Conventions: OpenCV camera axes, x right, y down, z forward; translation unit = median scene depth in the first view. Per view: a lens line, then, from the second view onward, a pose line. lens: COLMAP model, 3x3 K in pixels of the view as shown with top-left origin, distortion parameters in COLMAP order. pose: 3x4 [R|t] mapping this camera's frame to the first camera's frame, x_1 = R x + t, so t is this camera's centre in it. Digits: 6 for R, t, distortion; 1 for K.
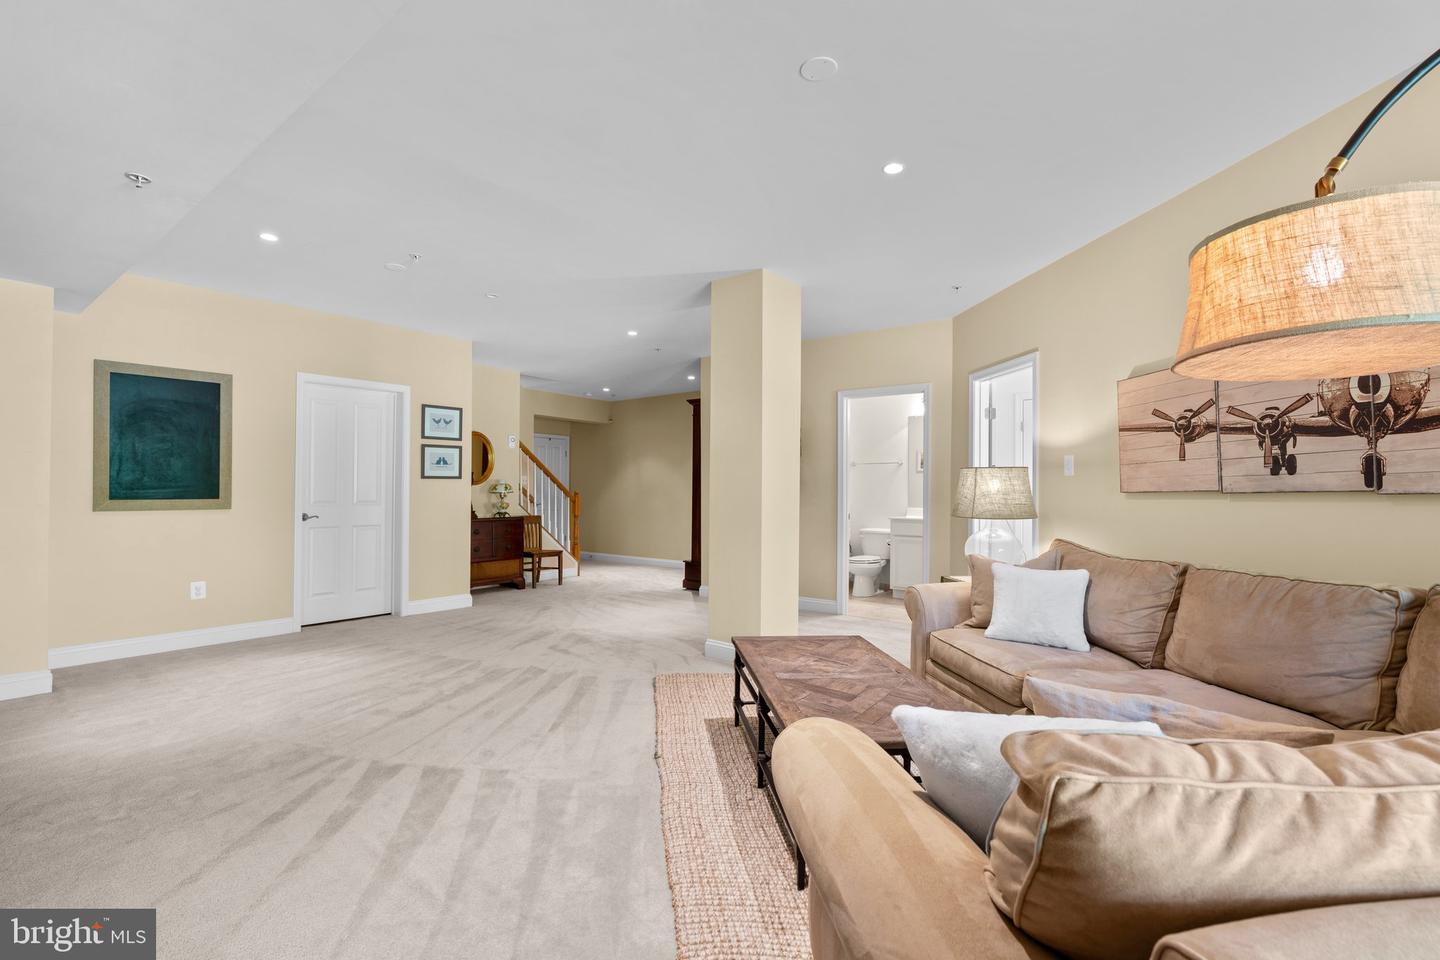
lens RADIAL K [[659.0, 0, 723.5], [0, 659.0, 485.0], [0, 0, 1]] dist [-0.000199, 0.000126]
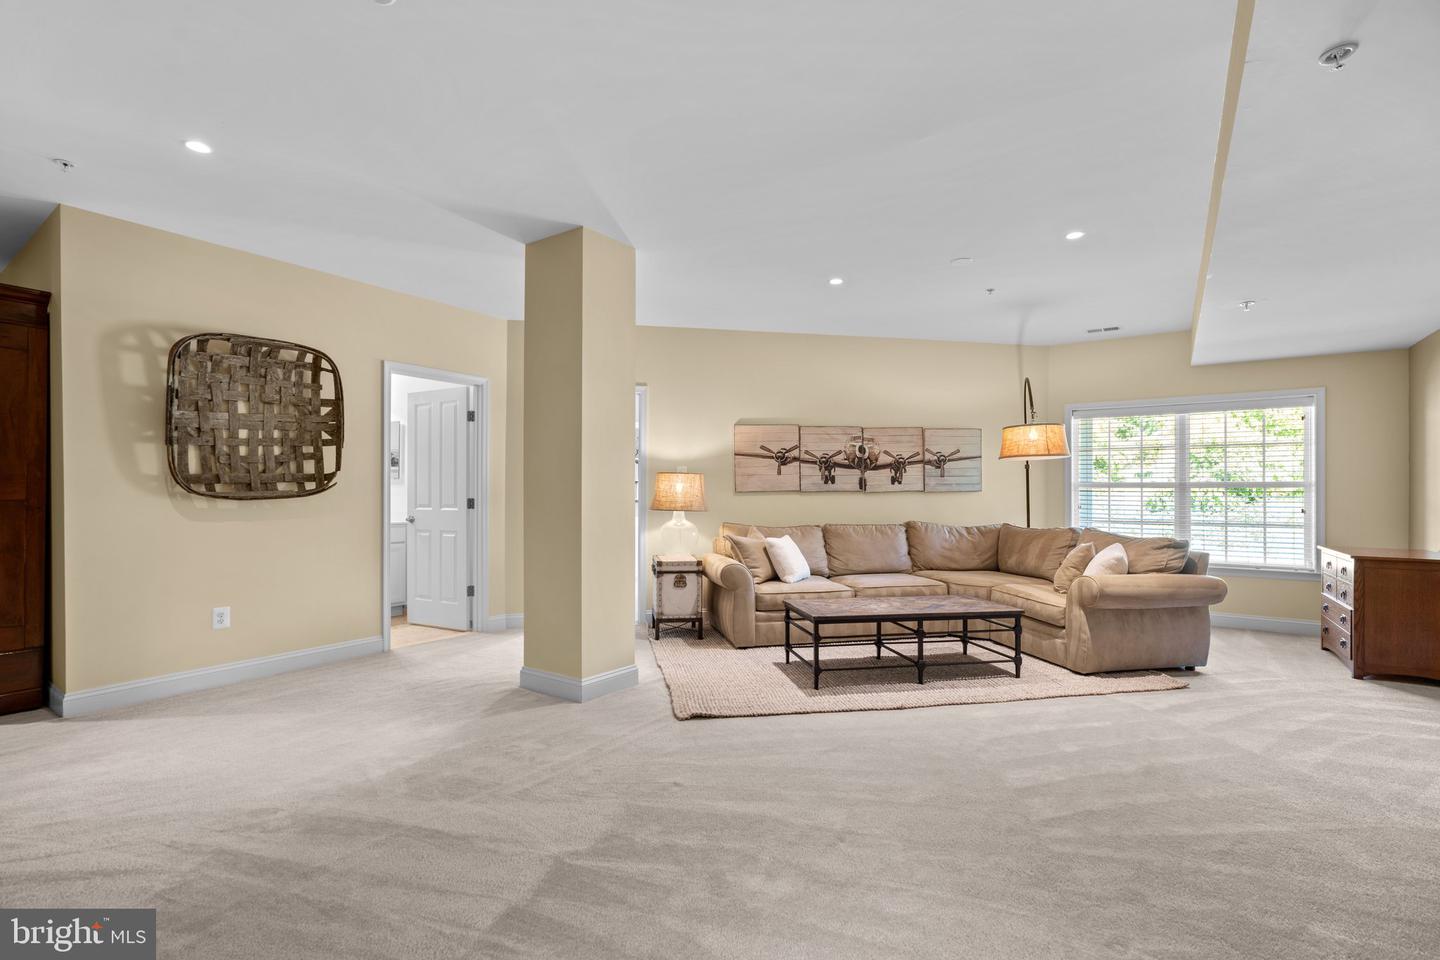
lens RADIAL K [[659.0, 0, 721.4], [0, 659.0, 485.7], [0, 0, 1]] dist [-0.000199, 0.000126]
pose [[-0.059620, 0.000961, 0.998221, -1.337990], [-0.014026, 0.999900, -0.001800, -0.000032], [-0.998123, -0.014108, -0.059601, 1.433449]]
